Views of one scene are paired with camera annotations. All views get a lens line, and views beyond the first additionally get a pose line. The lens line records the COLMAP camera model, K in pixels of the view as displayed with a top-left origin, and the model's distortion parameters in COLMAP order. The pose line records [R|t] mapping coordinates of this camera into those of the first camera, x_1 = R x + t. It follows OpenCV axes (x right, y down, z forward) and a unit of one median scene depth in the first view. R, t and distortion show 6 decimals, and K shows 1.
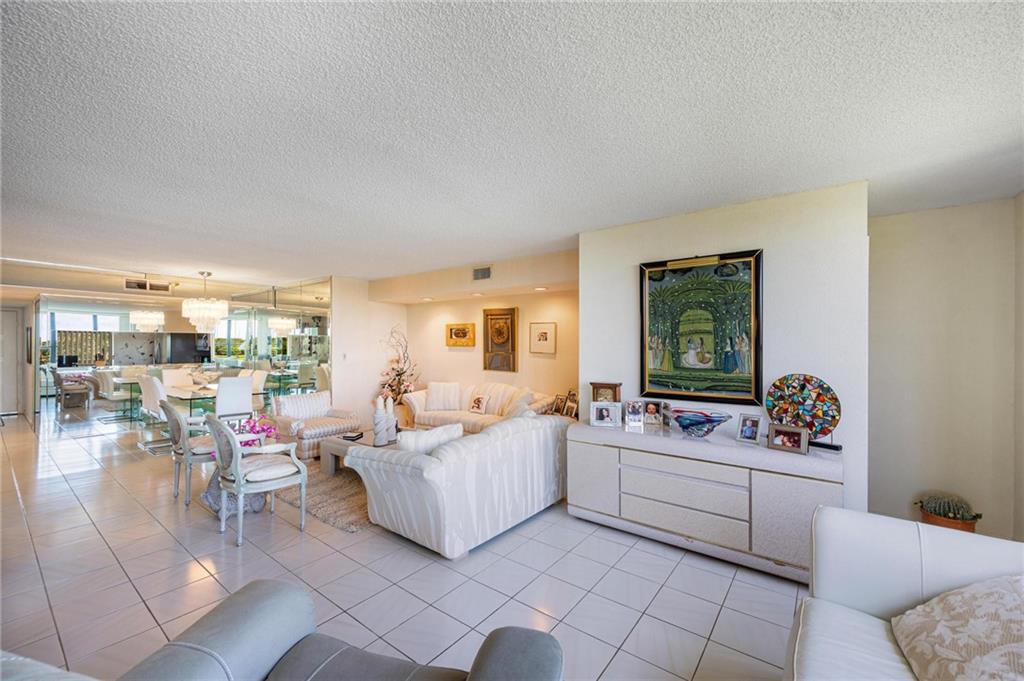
lens RADIAL K [[427.7, 0, 513.3], [0, 427.7, 346.2], [0, 0, 1]] dist [-0.000107, 0.000152]
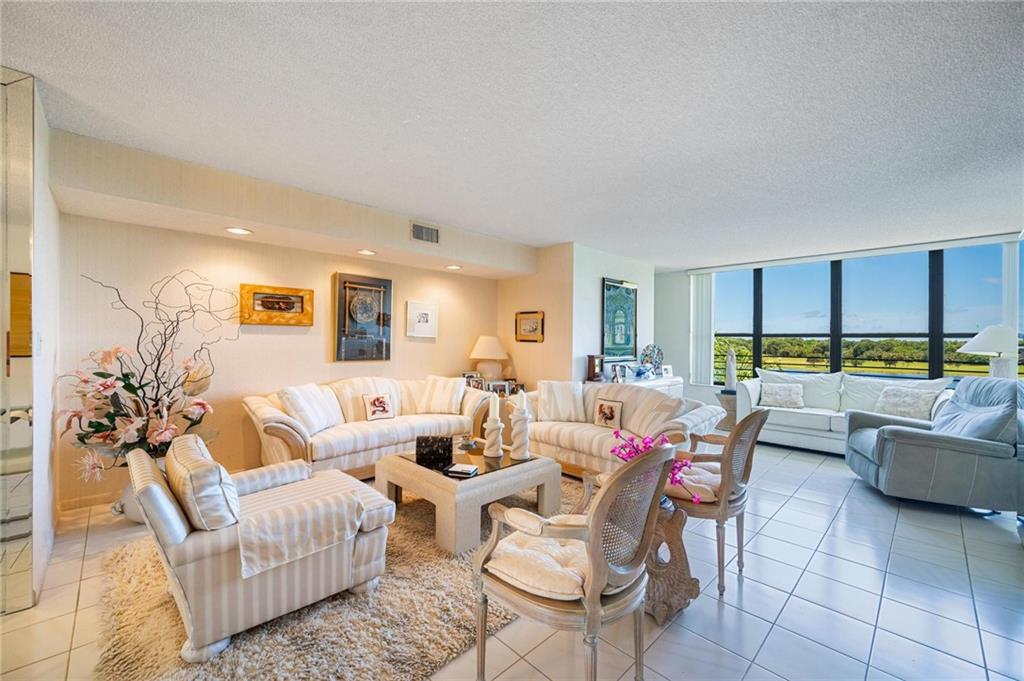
lens RADIAL K [[412.9, 0, 509.5], [0, 412.9, 341.2], [0, 0, 1]] dist [-0.000270, 0.000062]
pose [[0.125928, -0.003378, 0.992034, -0.724040], [-0.006099, 0.999973, 0.004179, 0.020532], [-0.992021, -0.006577, 0.125904, 0.676645]]
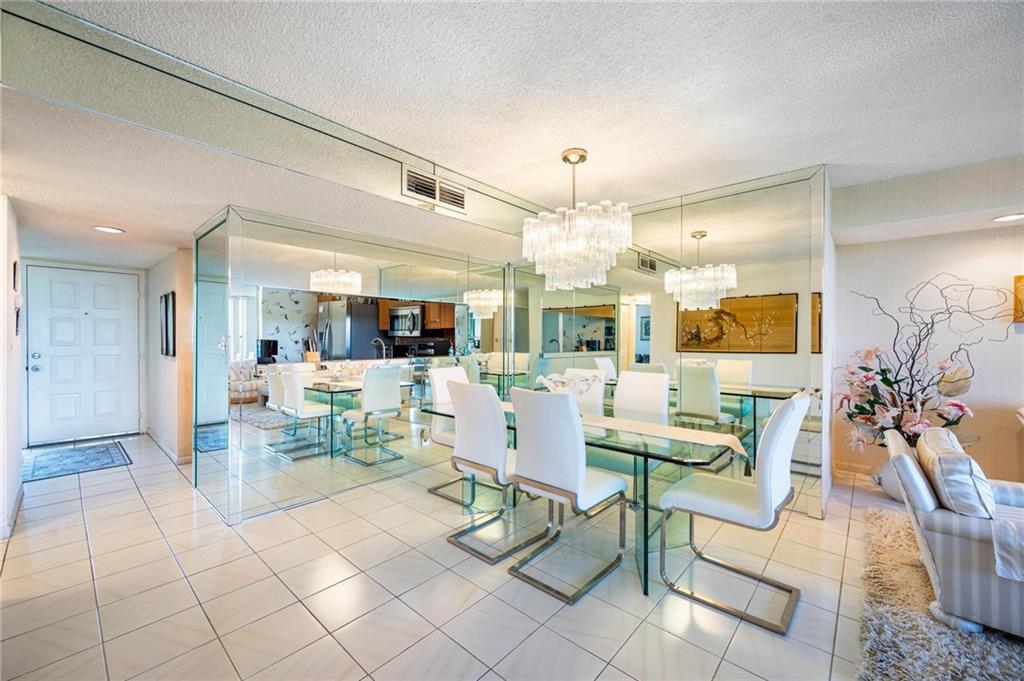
lens RADIAL K [[405.9, 0, 514.1], [0, 405.9, 343.1], [0, 0, 1]] dist [-0.001206, 0.000585]
pose [[0.999135, -0.001519, -0.041556, -0.787253], [0.001982, 0.999936, 0.011096, 0.019591], [0.041537, -0.011168, 0.999075, 0.602707]]
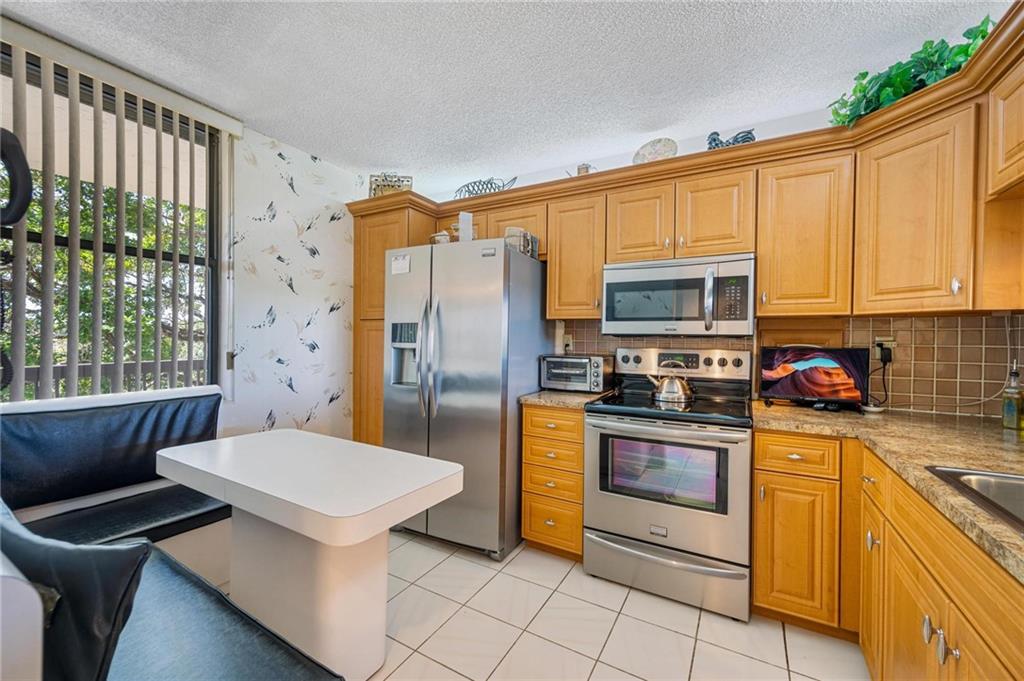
lens RADIAL K [[405.9, 0, 514.1], [0, 405.9, 343.1], [0, 0, 1]] dist [-0.001206, 0.000585]
pose [[0.986567, 0.005339, 0.163273, -1.346994], [-0.007102, 0.999923, 0.010214, 0.018843], [-0.163206, -0.011237, 0.986528, 1.267417]]
